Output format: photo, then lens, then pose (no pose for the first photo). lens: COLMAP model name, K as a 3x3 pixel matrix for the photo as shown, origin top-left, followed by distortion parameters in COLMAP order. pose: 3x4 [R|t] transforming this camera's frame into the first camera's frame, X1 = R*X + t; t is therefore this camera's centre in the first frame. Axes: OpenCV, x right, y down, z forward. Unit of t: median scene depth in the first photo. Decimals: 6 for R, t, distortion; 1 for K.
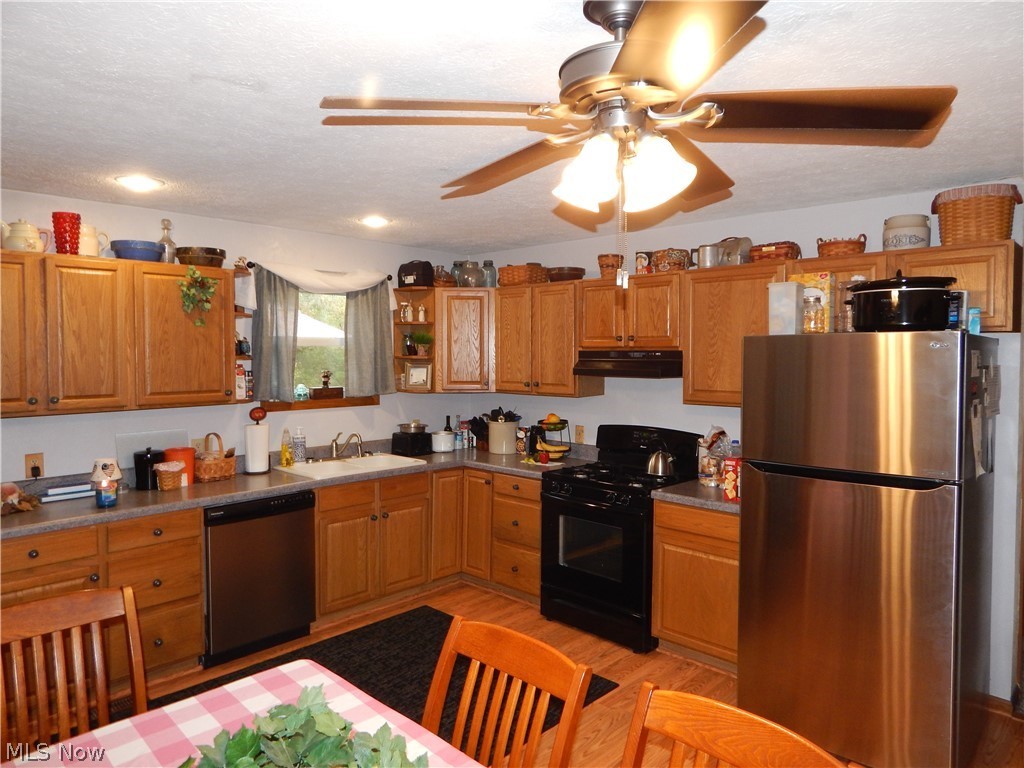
lens RADIAL K [[687.9, 0, 524.0], [0, 687.9, 379.0], [0, 0, 1]] dist [0.001913, -0.001883]
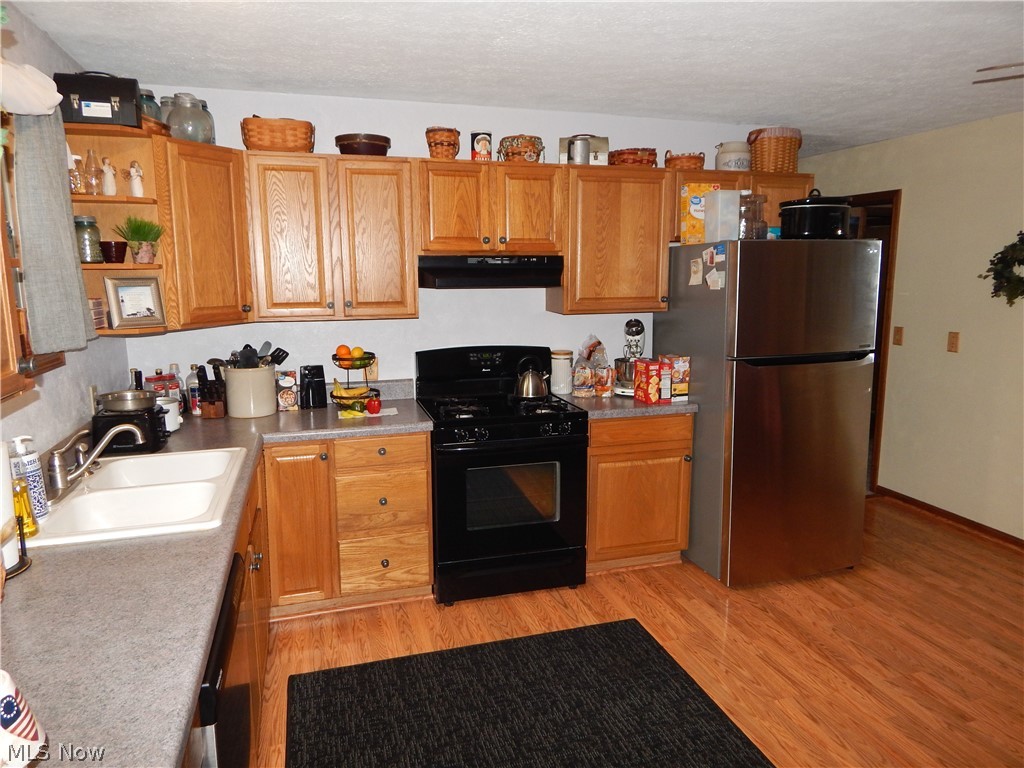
lens RADIAL K [[687.9, 0, 524.0], [0, 687.9, 379.0], [0, 0, 1]] dist [0.001913, -0.001883]
pose [[0.488175, -0.145722, 0.860494, -0.559909], [0.037894, 0.988571, 0.145913, -0.013830], [-0.871923, -0.038623, 0.488118, 0.559523]]
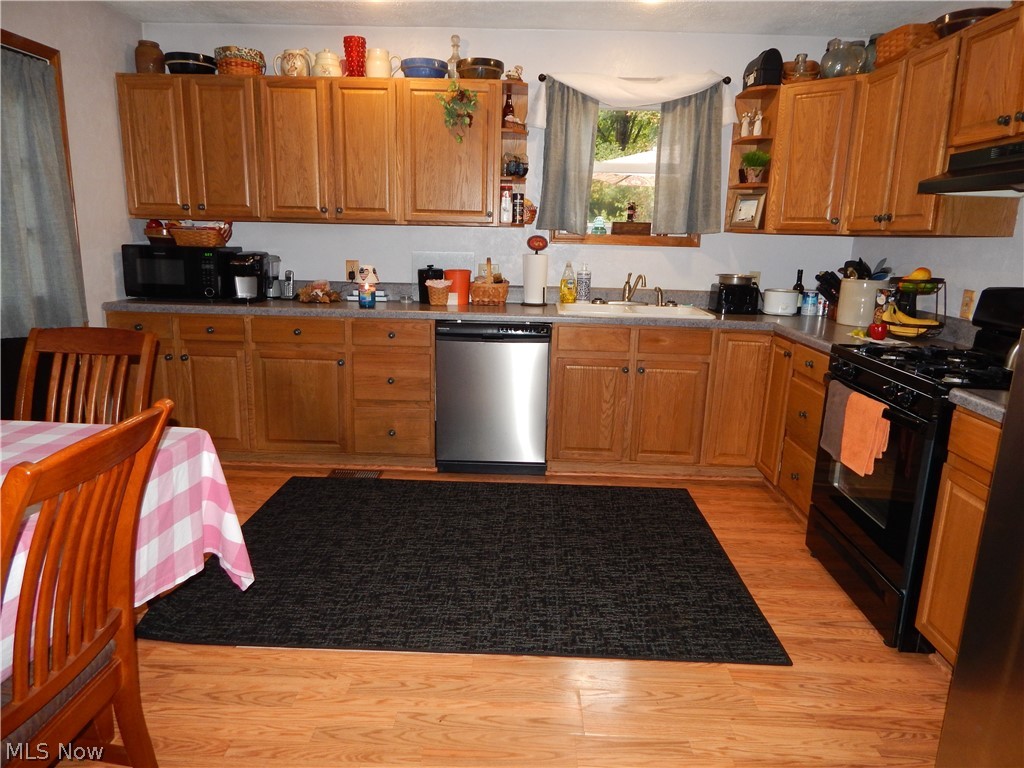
lens RADIAL K [[696.1, 0, 515.7], [0, 696.1, 380.2], [0, 0, 1]] dist [0.017699, -0.002928]
pose [[0.658633, 0.169334, -0.733164, 0.327021], [-0.053621, 0.982435, 0.178736, 0.065278], [0.750552, -0.078408, 0.656144, 0.322457]]
